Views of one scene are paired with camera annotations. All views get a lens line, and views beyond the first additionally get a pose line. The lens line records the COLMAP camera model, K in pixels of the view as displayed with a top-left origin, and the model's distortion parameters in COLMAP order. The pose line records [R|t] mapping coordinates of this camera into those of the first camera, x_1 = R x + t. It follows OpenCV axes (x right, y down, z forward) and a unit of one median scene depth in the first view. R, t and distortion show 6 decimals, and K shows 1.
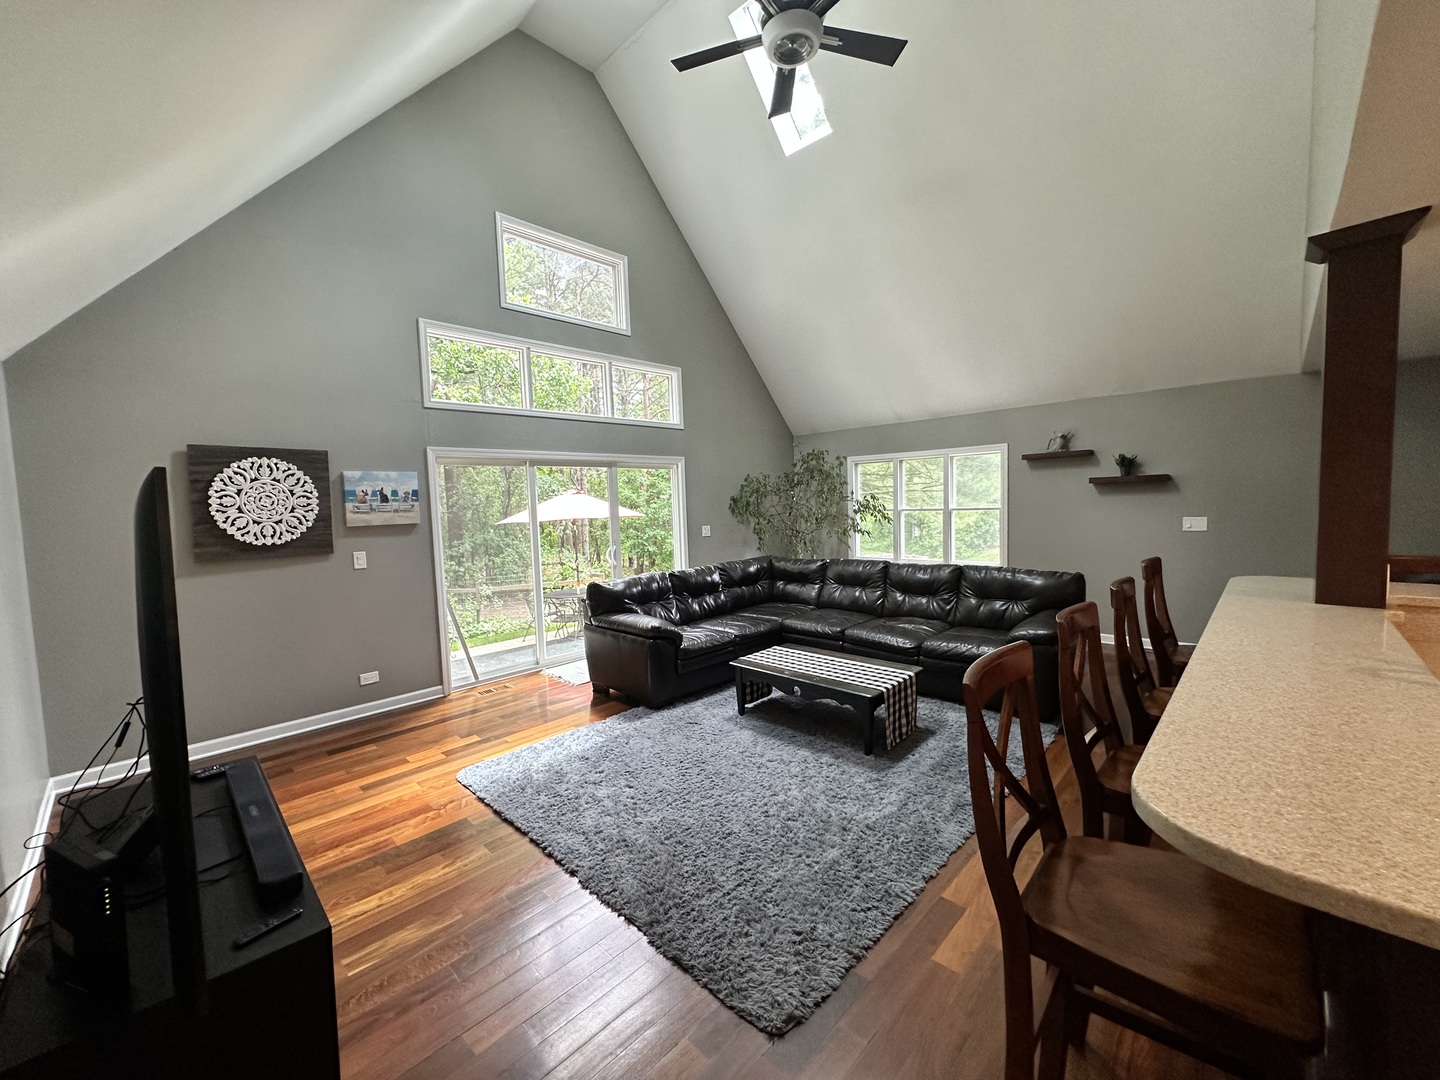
lens RADIAL K [[576.6, 0, 721.8], [0, 576.6, 536.0], [0, 0, 1]] dist [-0.000572, -0.000033]
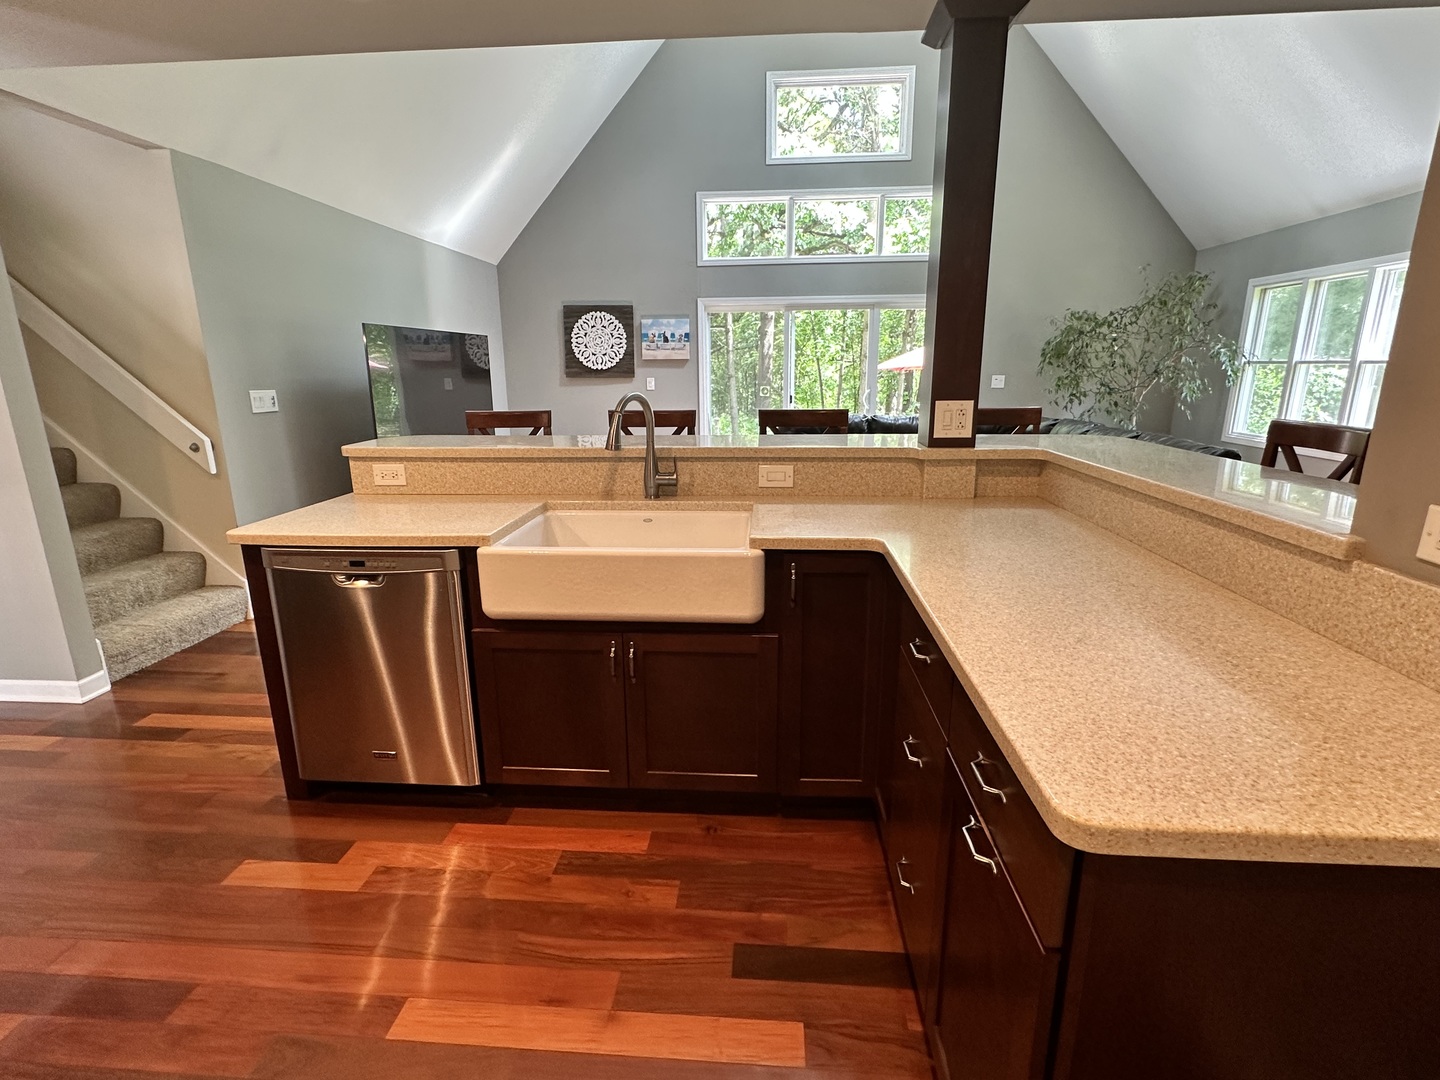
lens RADIAL K [[700.6, 0, 719.8], [0, 700.6, 539.4], [0, 0, 1]] dist [0.001503, 0.000263]
pose [[0.643468, 0.214119, -0.734916, 0.909518], [-0.058887, 0.971083, 0.231367, 0.004398], [0.763205, -0.105600, 0.637470, -0.026959]]
